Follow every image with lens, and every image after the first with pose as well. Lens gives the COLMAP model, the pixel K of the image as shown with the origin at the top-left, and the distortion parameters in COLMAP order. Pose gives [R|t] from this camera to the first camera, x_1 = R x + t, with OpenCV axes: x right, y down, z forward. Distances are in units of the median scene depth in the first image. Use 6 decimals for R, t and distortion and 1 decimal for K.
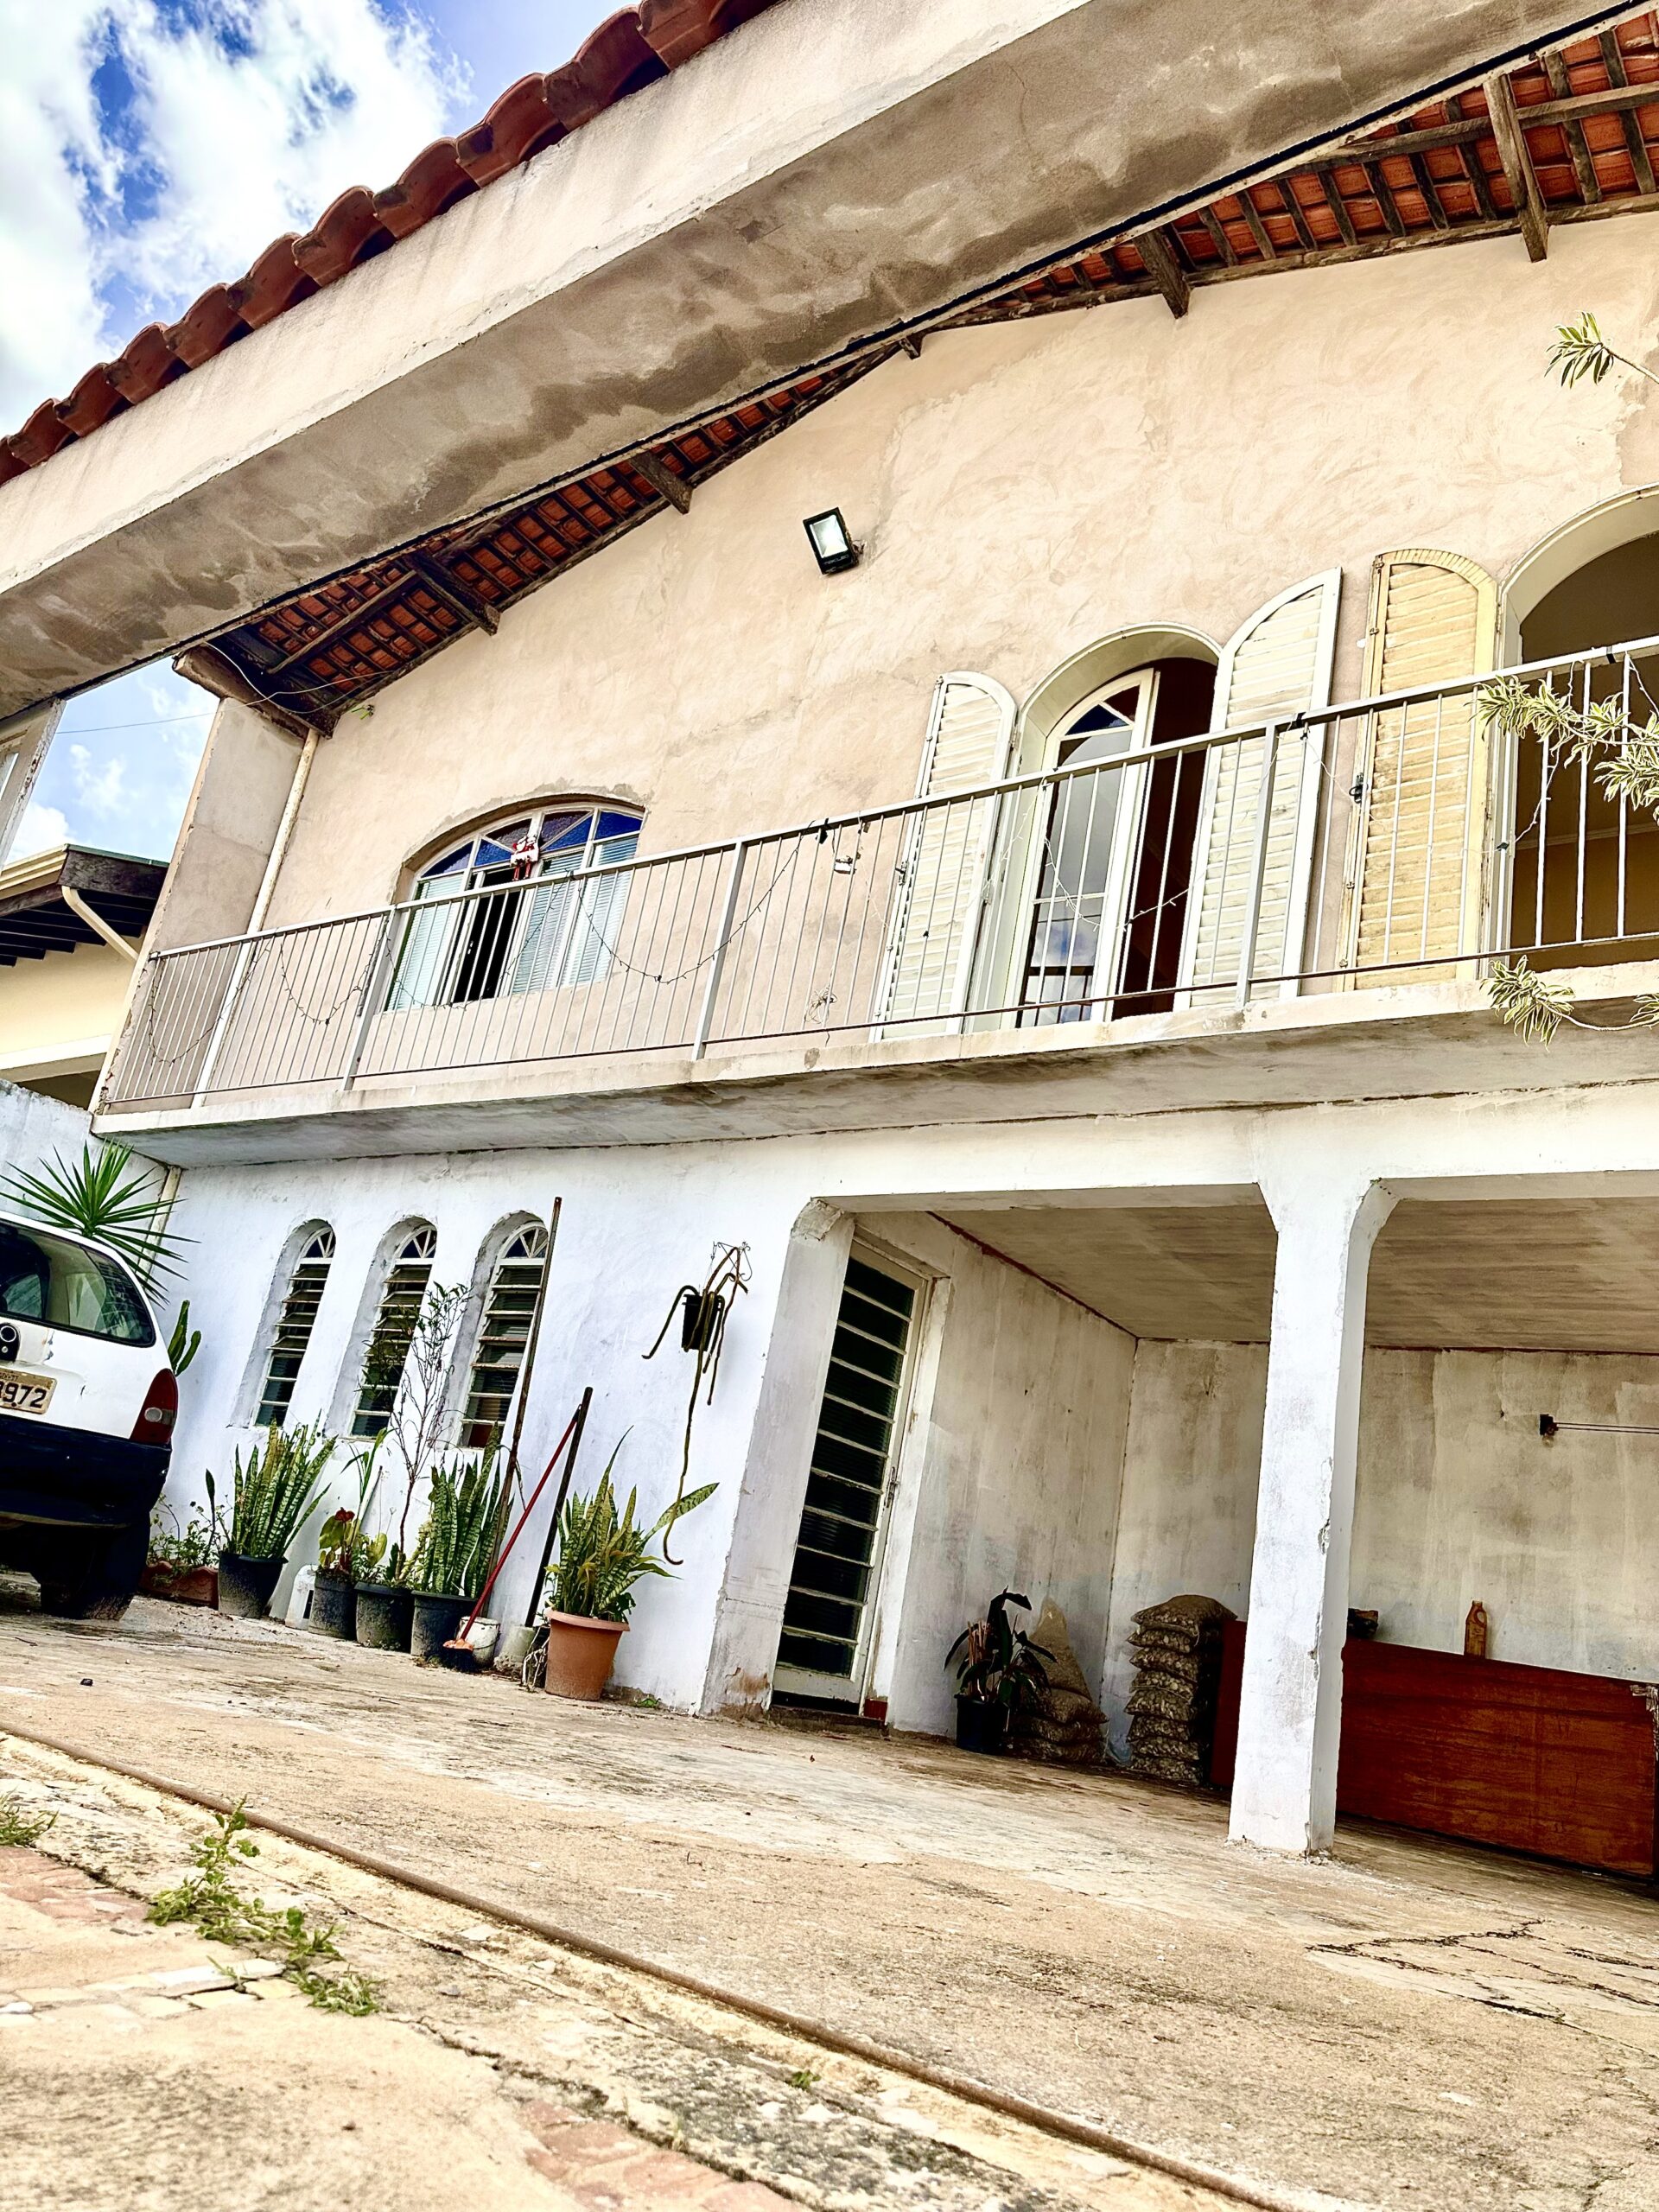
lens RADIAL K [[1560.6, 0, 836.9], [0, 1560.6, 1102.9], [0, 0, 1]] dist [0.129882, -0.287696]
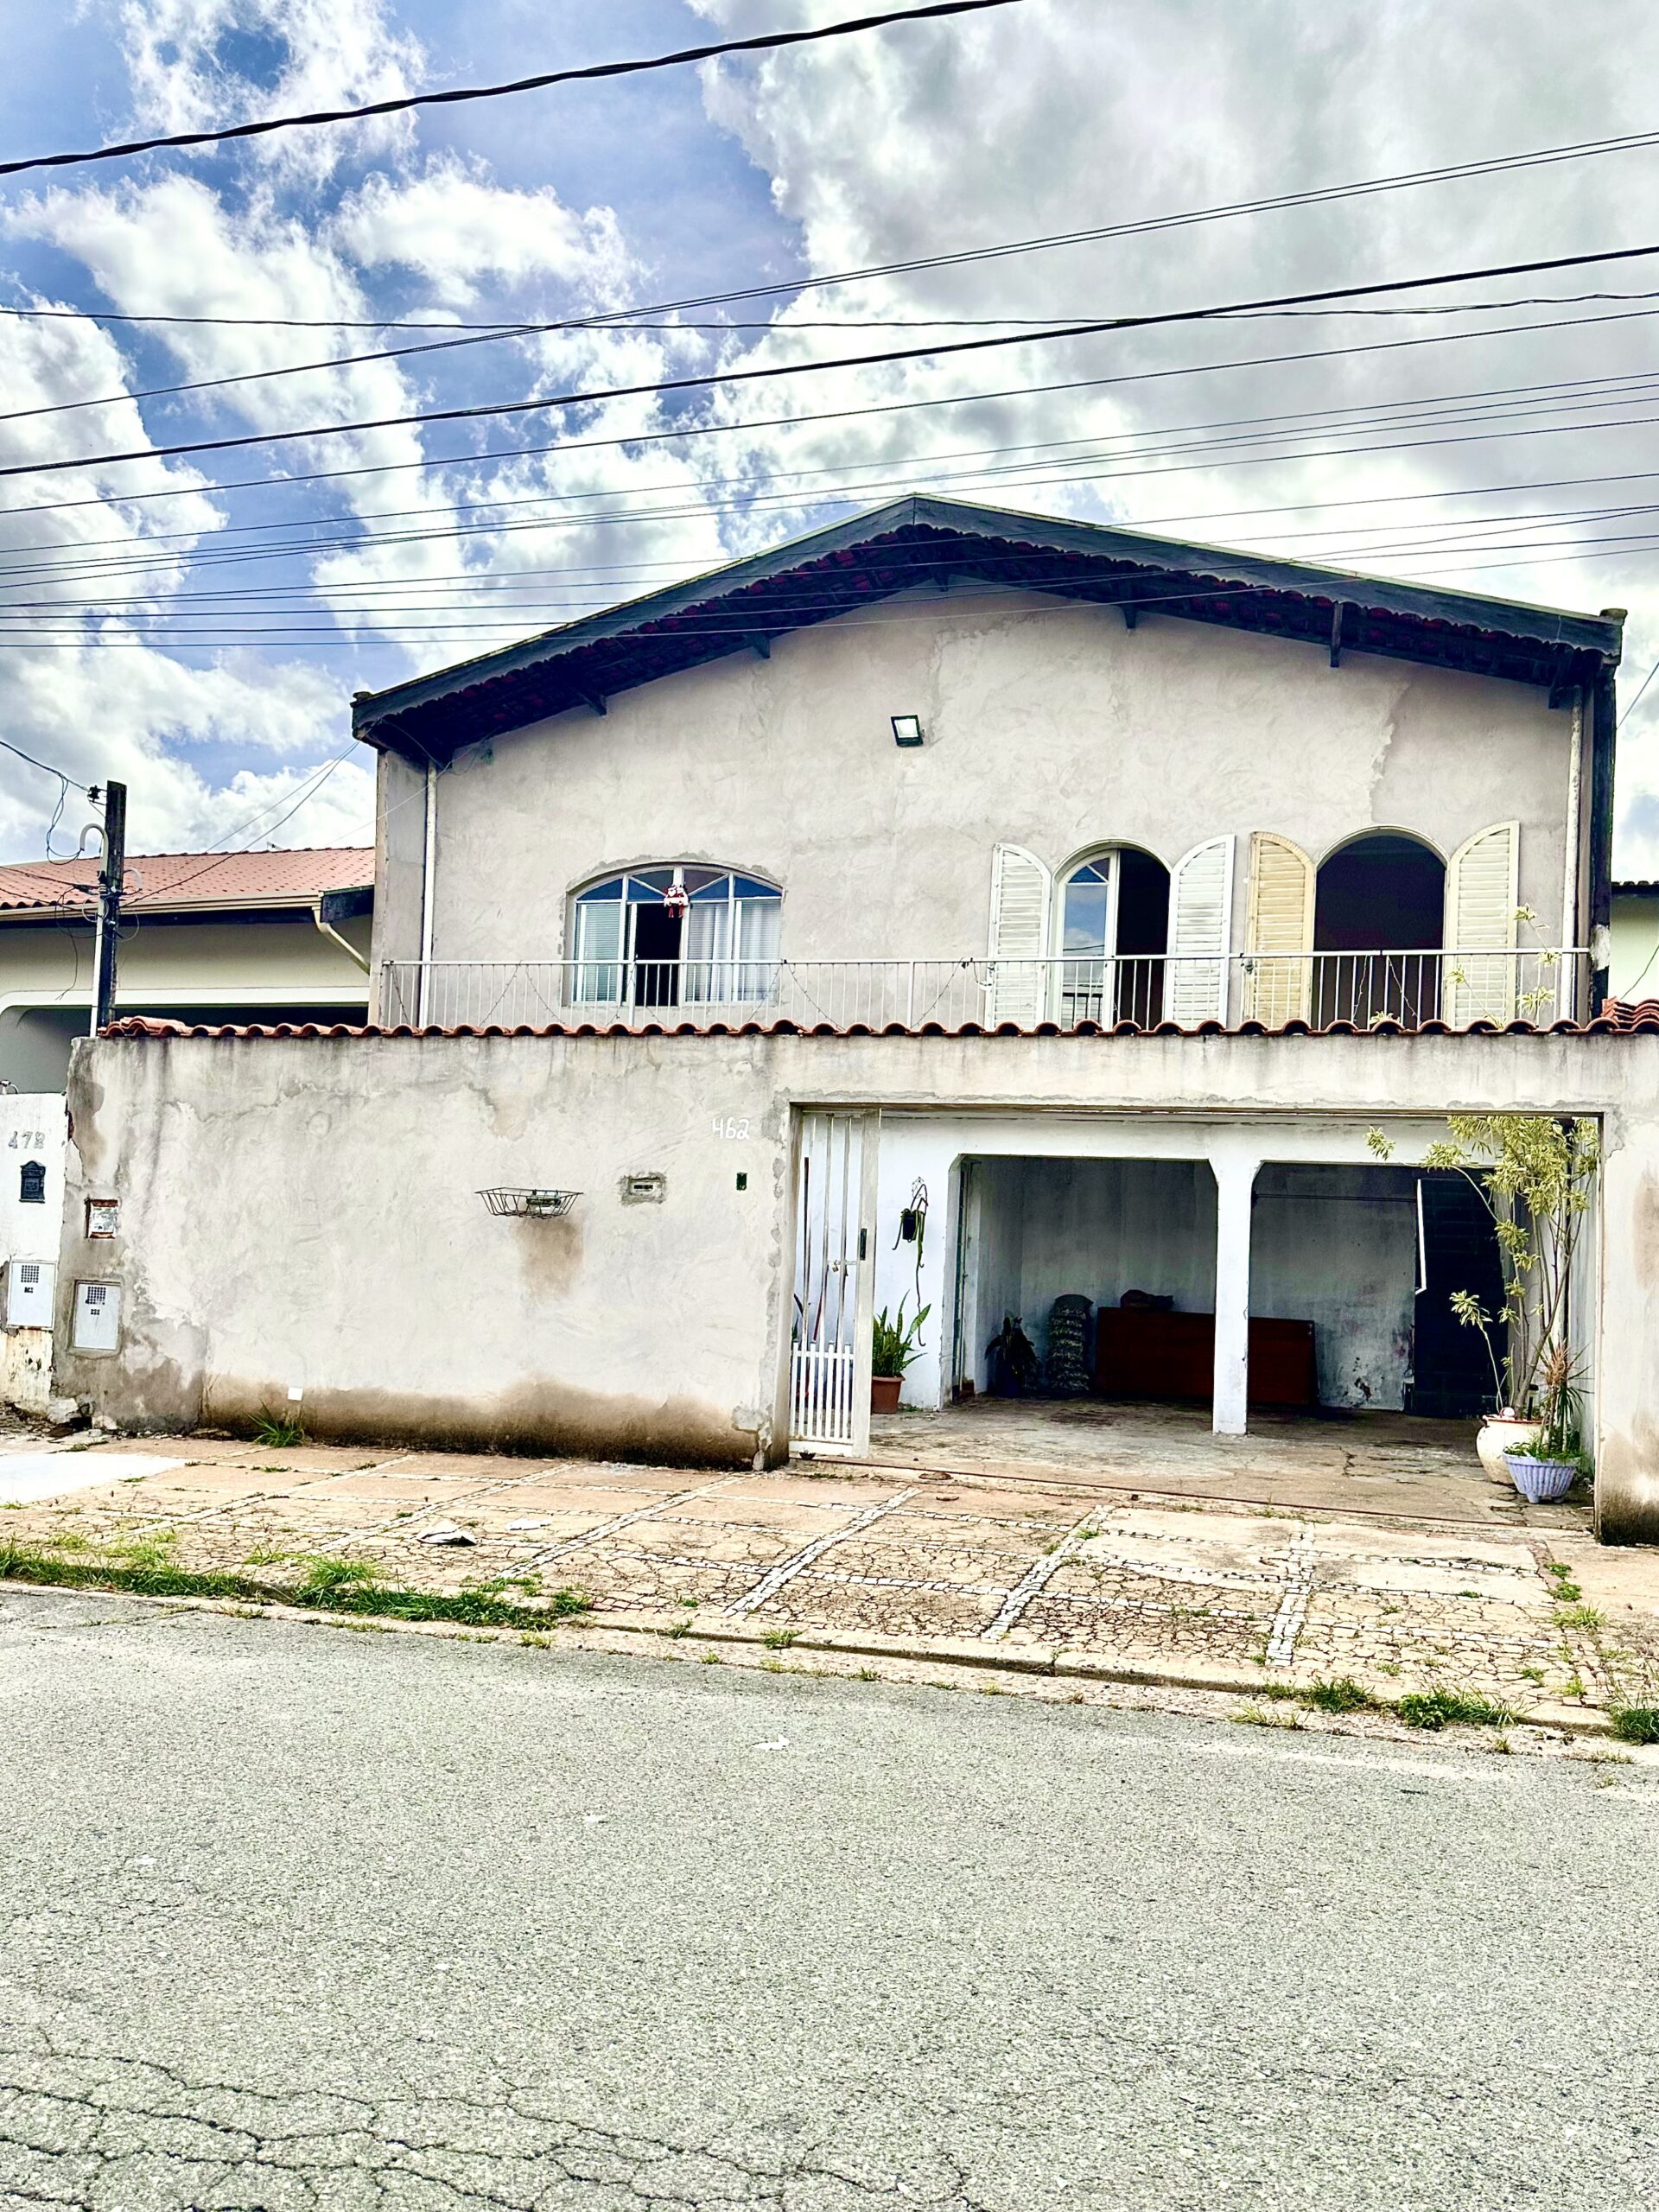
lens RADIAL K [[1617.5, 0, 857.5], [0, 1617.5, 1142.8], [0, 0, 1]] dist [0.151875, -0.317881]
pose [[0.936599, -0.110173, 0.332633, -0.747294], [0.005870, 0.954085, 0.299477, -0.516514], [-0.350355, -0.278537, 0.894242, -0.682014]]
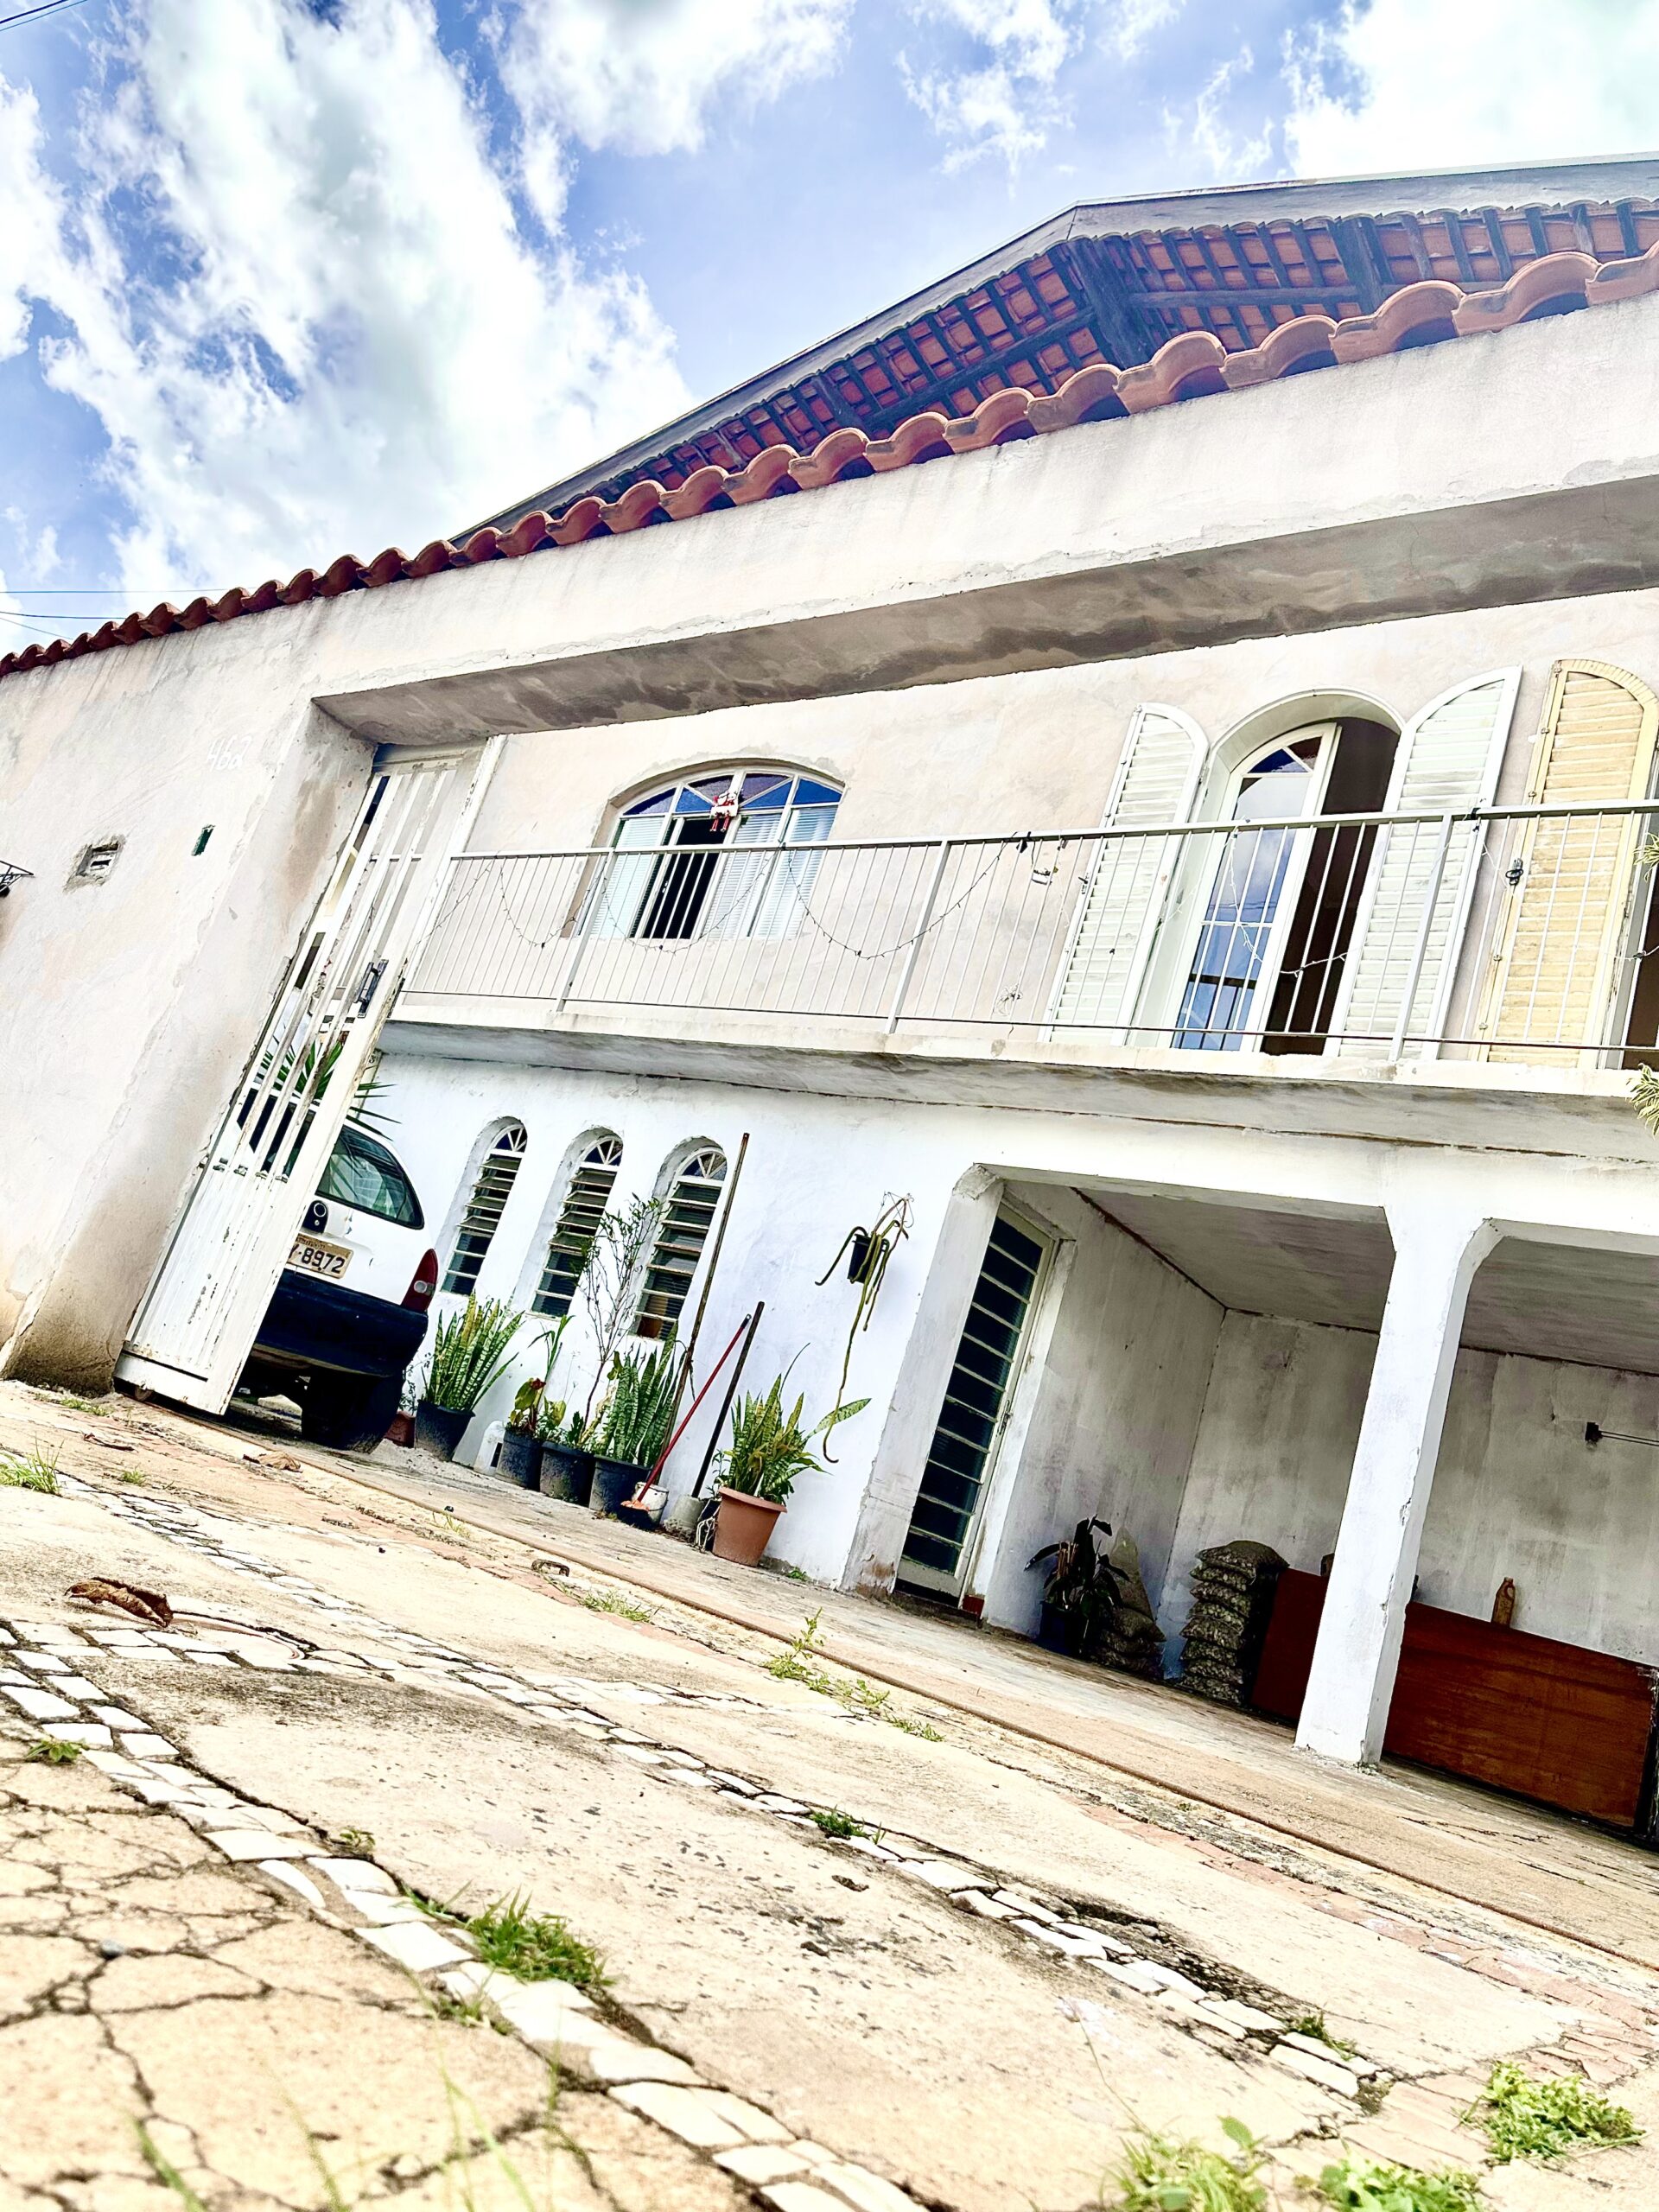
lens RADIAL K [[1564.2, 0, 834.1], [0, 1564.2, 1099.6], [0, 0, 1]] dist [0.120078, -0.291001]
pose [[0.992829, 0.115188, -0.031958, -0.082187], [-0.113073, 0.991677, 0.061571, -0.041652], [0.038784, -0.057516, 0.997591, -0.133777]]
